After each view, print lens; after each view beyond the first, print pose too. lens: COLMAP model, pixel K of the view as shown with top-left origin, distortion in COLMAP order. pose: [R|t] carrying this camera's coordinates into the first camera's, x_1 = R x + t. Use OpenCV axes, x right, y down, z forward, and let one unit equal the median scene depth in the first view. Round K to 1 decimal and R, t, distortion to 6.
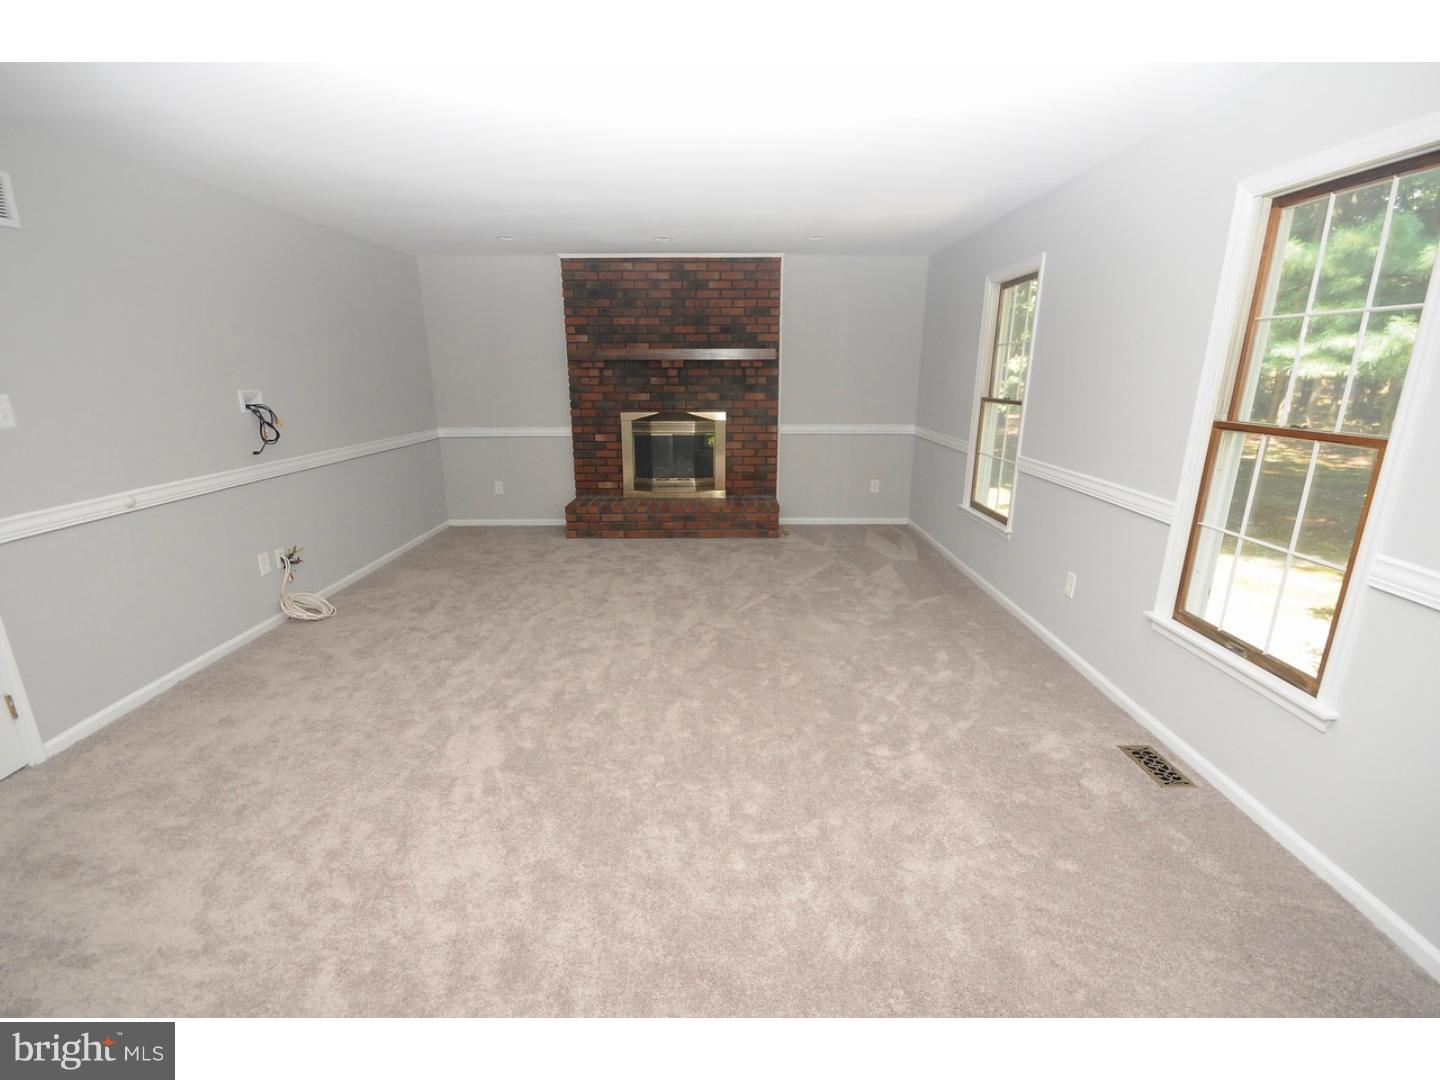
lens RADIAL K [[646.9, 0, 722.3], [0, 646.9, 559.8], [0, 0, 1]] dist [0.015407, -0.014523]
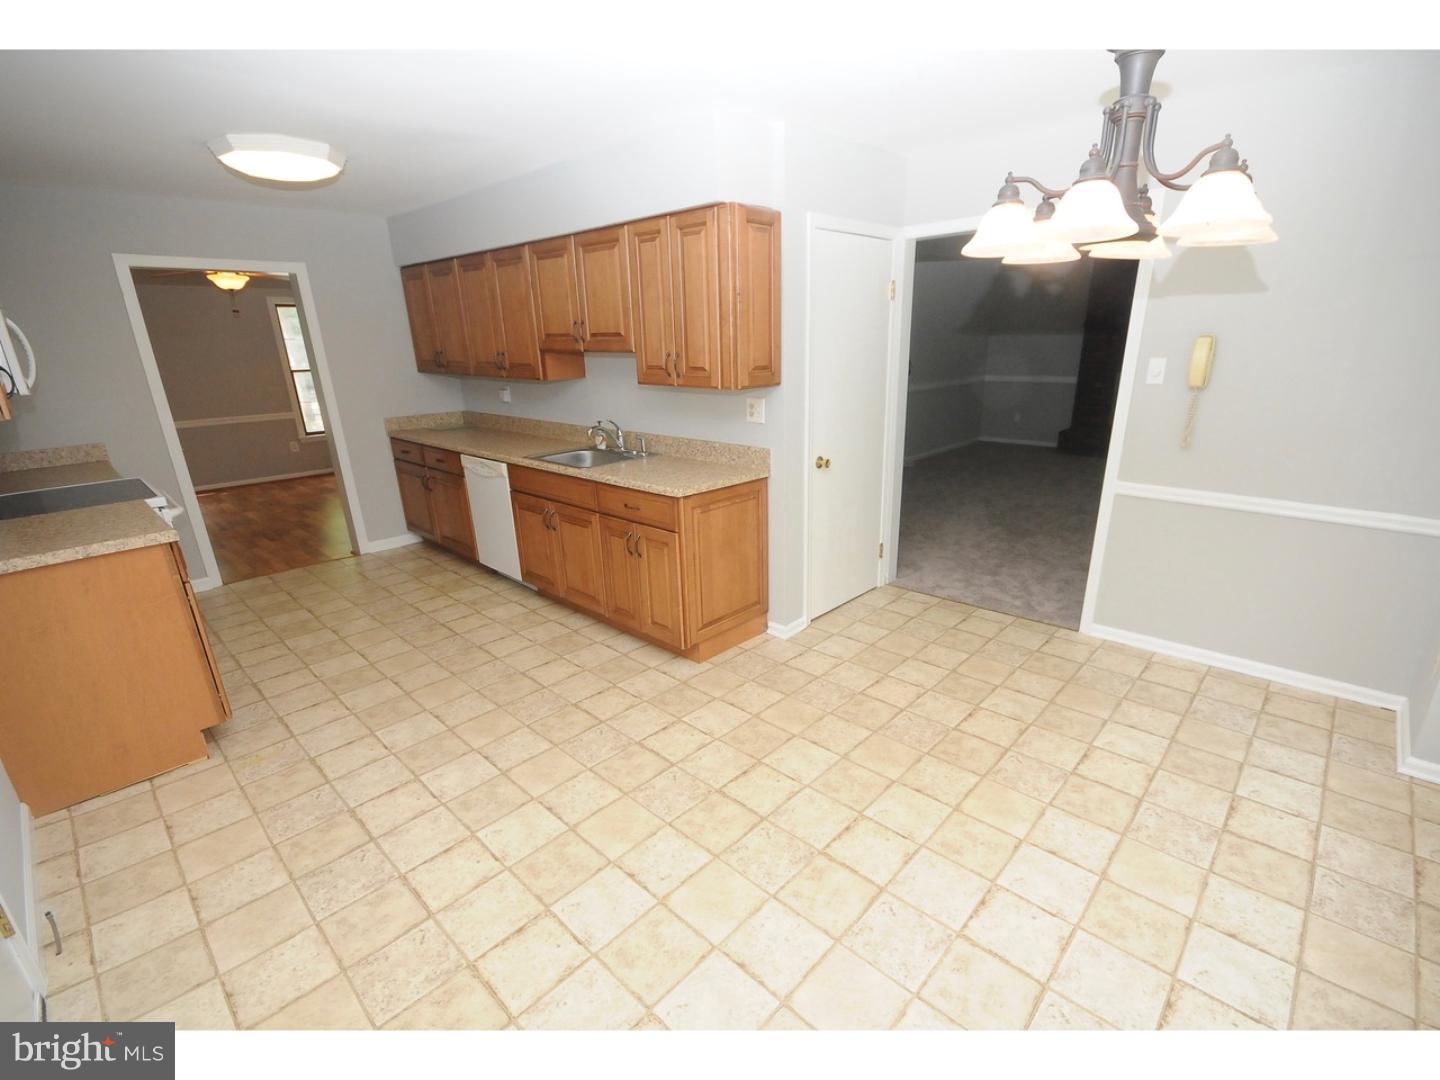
lens RADIAL K [[646.9, 0, 722.3], [0, 646.9, 559.8], [0, 0, 1]] dist [0.015407, -0.014523]
pose [[0.715482, 0.203855, -0.668228, 0.300480], [-0.163971, 0.978764, 0.123023, 0.174297], [0.679116, 0.021549, 0.733715, -0.705399]]
